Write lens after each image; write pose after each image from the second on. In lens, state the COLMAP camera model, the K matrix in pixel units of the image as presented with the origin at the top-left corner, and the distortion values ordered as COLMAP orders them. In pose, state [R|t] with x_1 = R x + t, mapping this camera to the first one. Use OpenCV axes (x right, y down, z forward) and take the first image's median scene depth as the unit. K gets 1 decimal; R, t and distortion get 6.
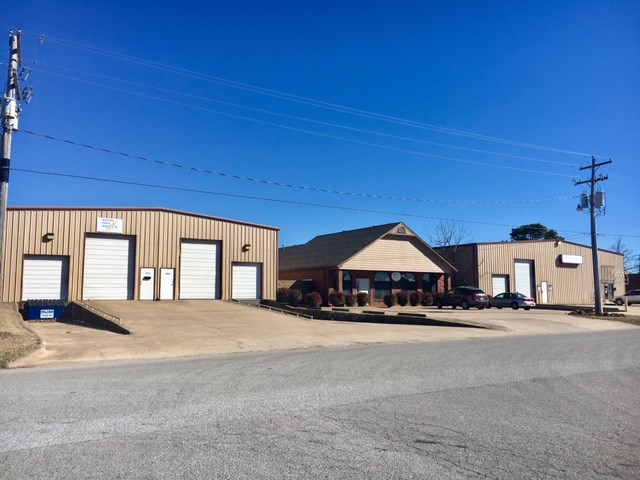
lens RADIAL K [[541.3, 0, 320.0], [0, 541.3, 240.0], [0, 0, 1]] dist [0.110459, -0.145738]
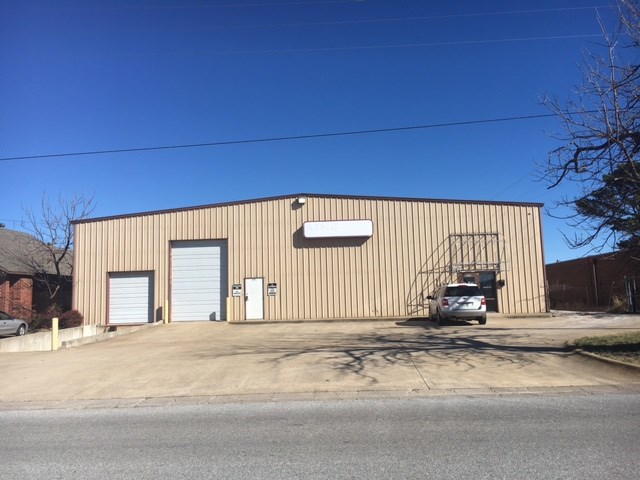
lens RADIAL K [[541.3, 0, 320.0], [0, 541.3, 240.0], [0, 0, 1]] dist [0.110459, -0.145738]
pose [[0.812468, -0.090738, -0.575901, 1.087200], [0.087268, 0.995613, -0.033751, 0.089305], [0.576437, -0.022836, 0.816822, 0.877559]]
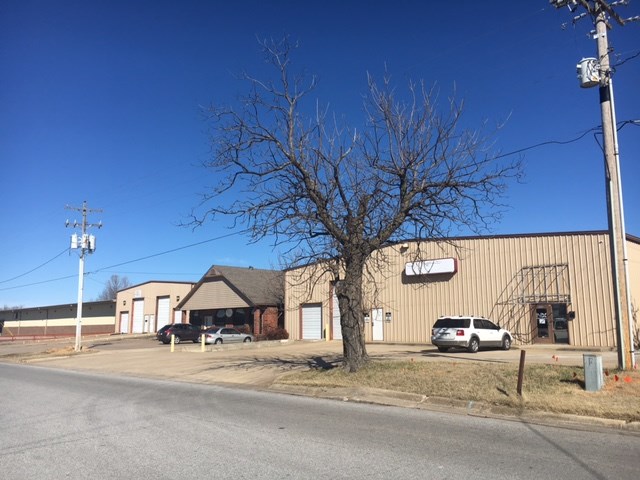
lens RADIAL K [[541.3, 0, 320.0], [0, 541.3, 240.0], [0, 0, 1]] dist [0.110459, -0.145738]
pose [[0.190216, -0.157921, -0.968958, 1.512236], [0.103998, 0.984665, -0.140066, 0.113096], [0.976218, -0.074127, 0.203722, 1.145051]]
